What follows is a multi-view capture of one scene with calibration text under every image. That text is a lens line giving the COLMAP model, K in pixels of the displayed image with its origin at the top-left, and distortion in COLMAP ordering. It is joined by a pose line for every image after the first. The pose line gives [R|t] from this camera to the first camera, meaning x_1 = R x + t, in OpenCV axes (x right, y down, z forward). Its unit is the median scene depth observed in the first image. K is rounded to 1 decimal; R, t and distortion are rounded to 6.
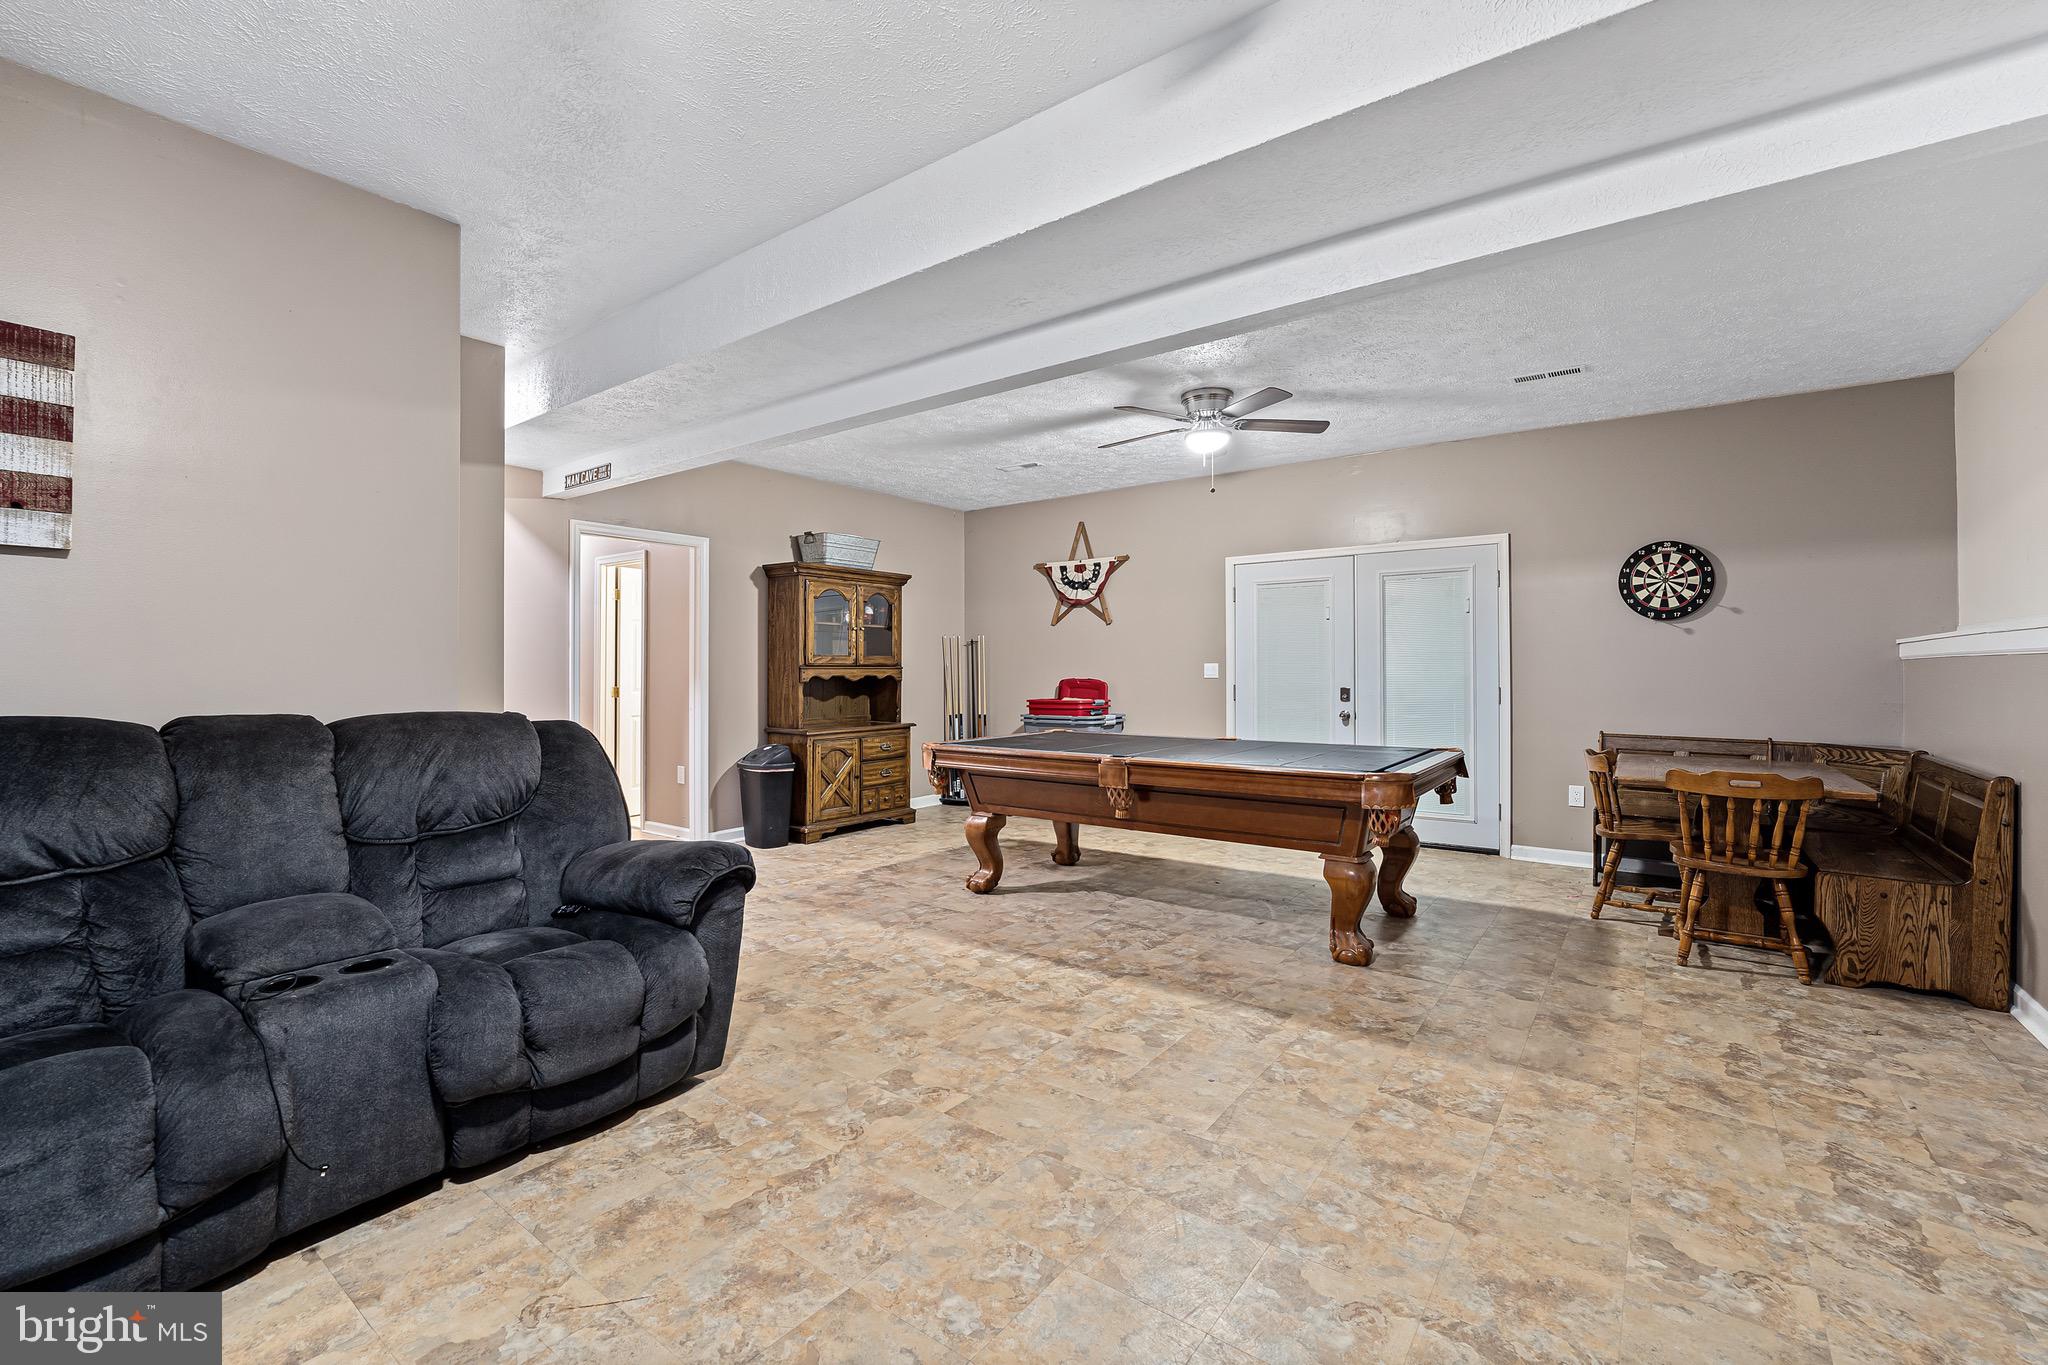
lens RADIAL K [[858.7, 0, 1027.5], [0, 858.7, 666.1], [0, 0, 1]] dist [-0.023368, -0.000377]
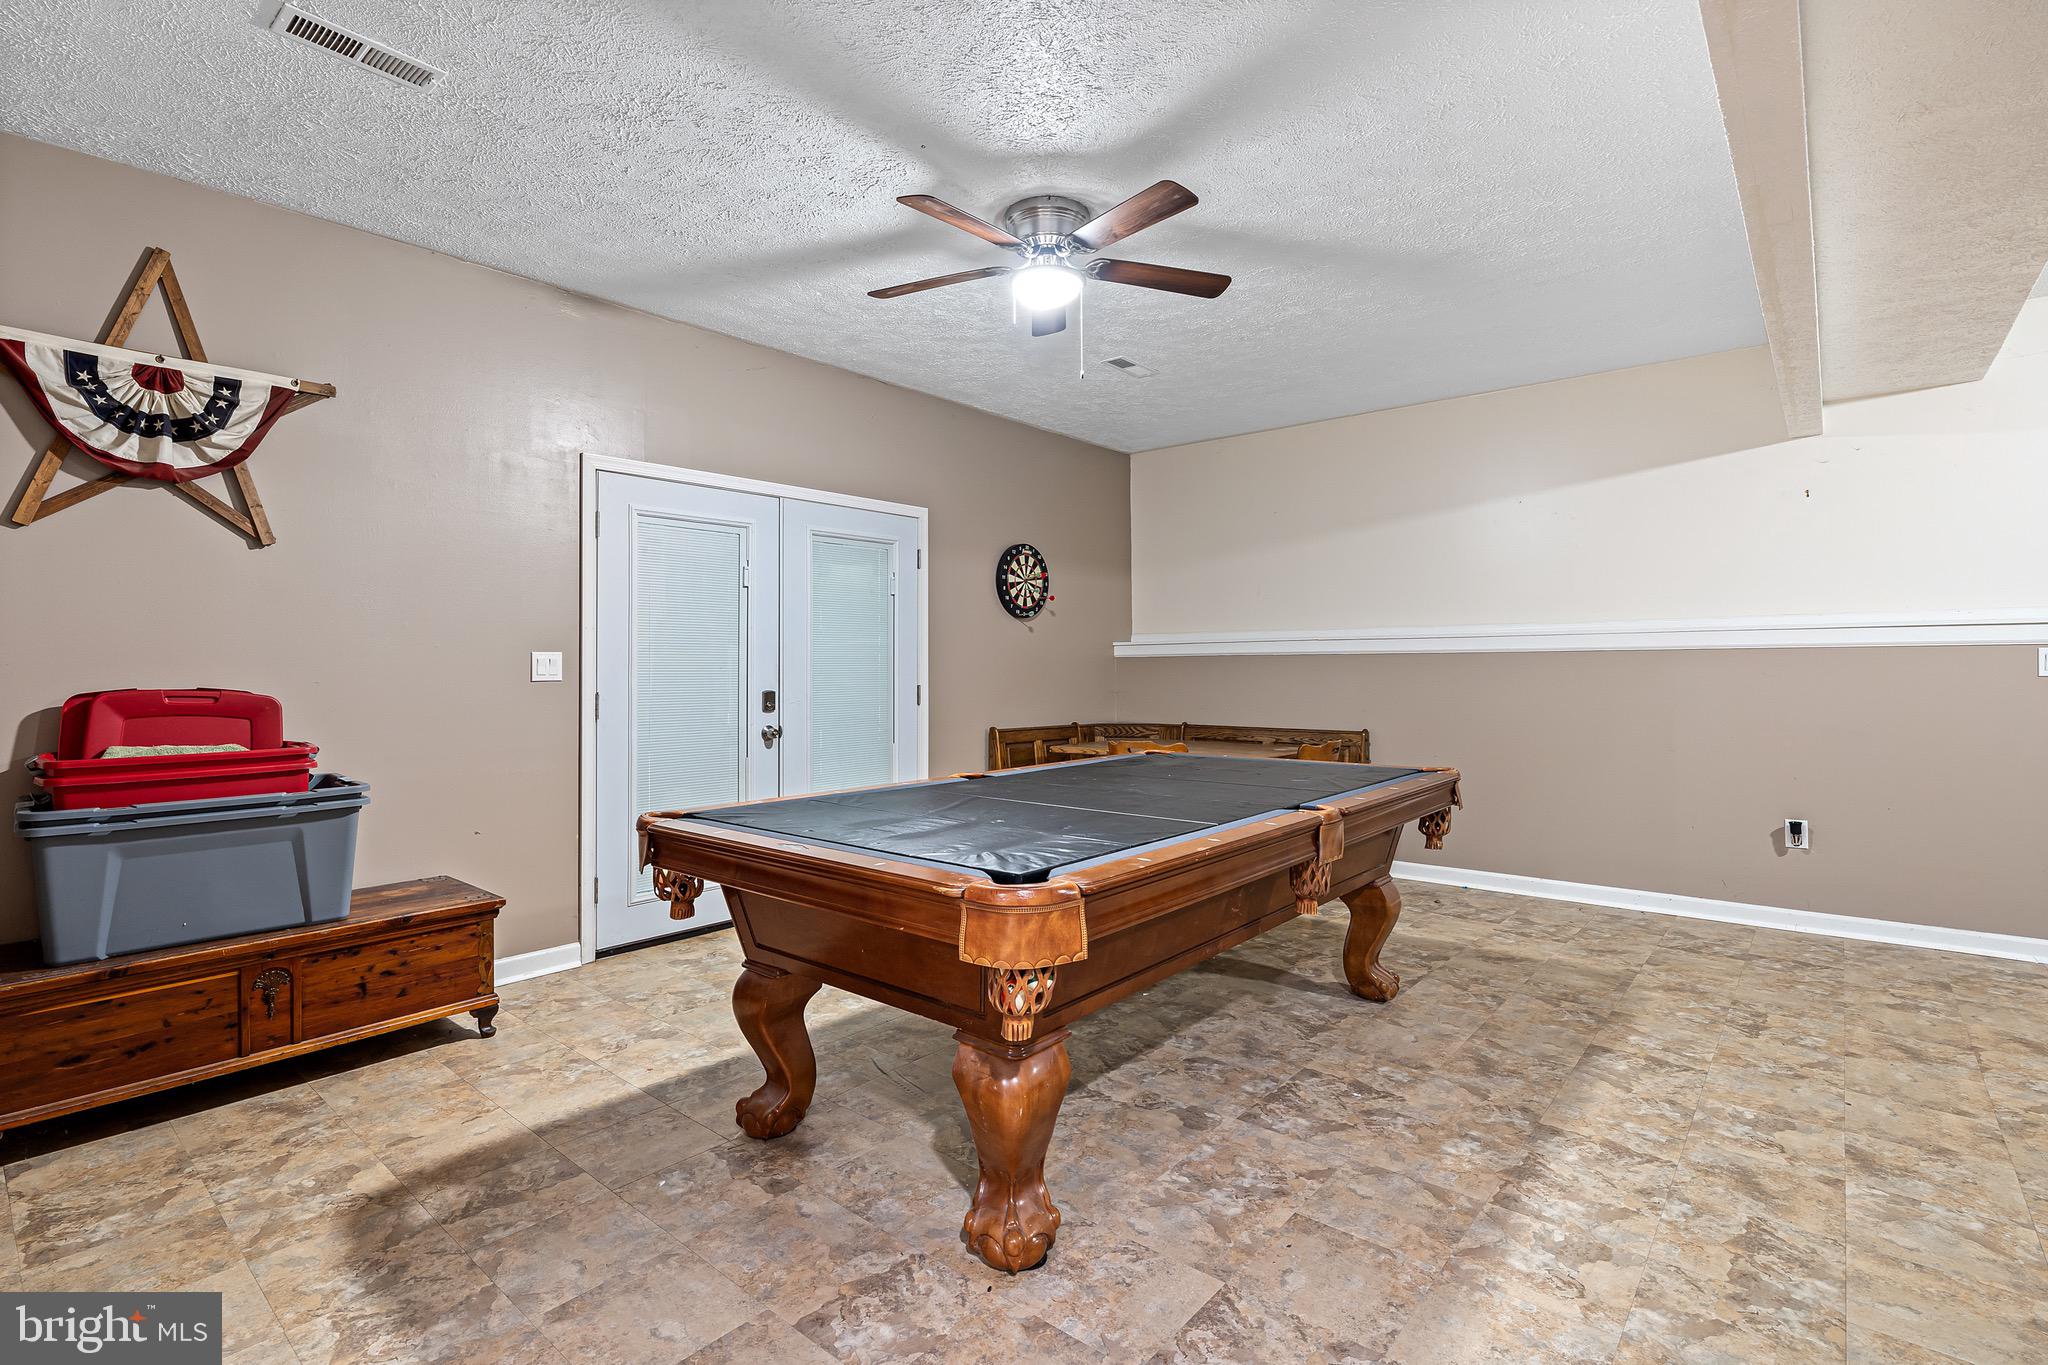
lens RADIAL K [[960.8, 0, 1015.3], [0, 960.8, 640.5], [0, 0, 1]] dist [-0.014267, 0.000691]
pose [[0.075793, 0.029095, 0.996699, -0.453573], [-0.000390, 0.999575, -0.029149, 0.009055], [-0.997123, 0.001821, 0.075773, 0.932088]]
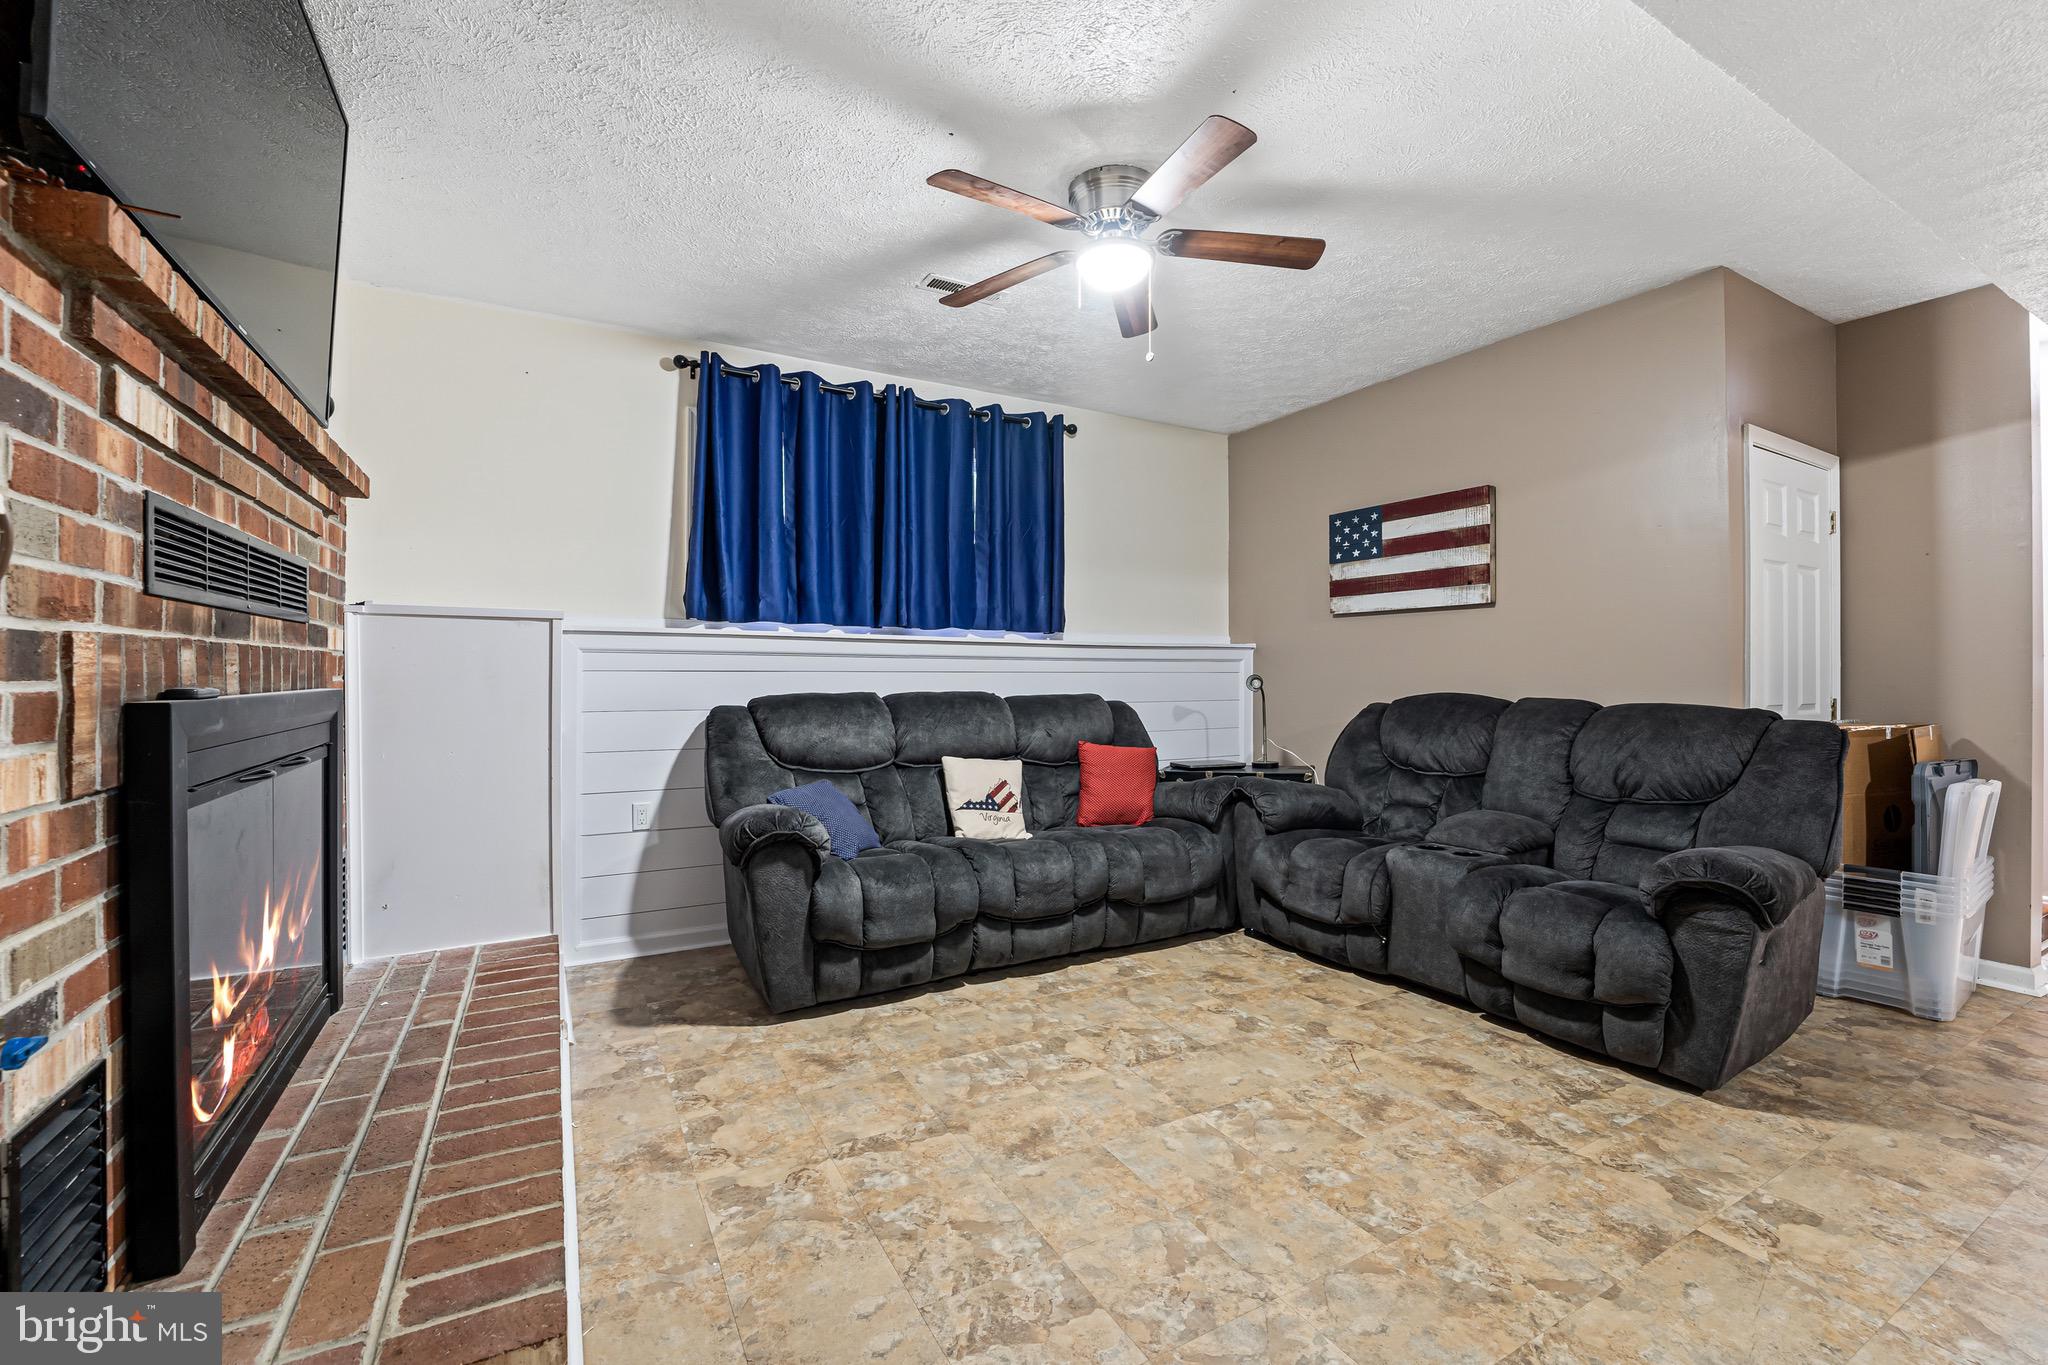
lens RADIAL K [[858.7, 0, 1027.5], [0, 858.7, 666.1], [0, 0, 1]] dist [-0.023368, -0.000377]
pose [[-0.410415, -0.007006, -0.911872, 0.409446], [0.003978, 0.999947, -0.009473, 0.004870], [0.911890, -0.007515, -0.410365, 0.361559]]
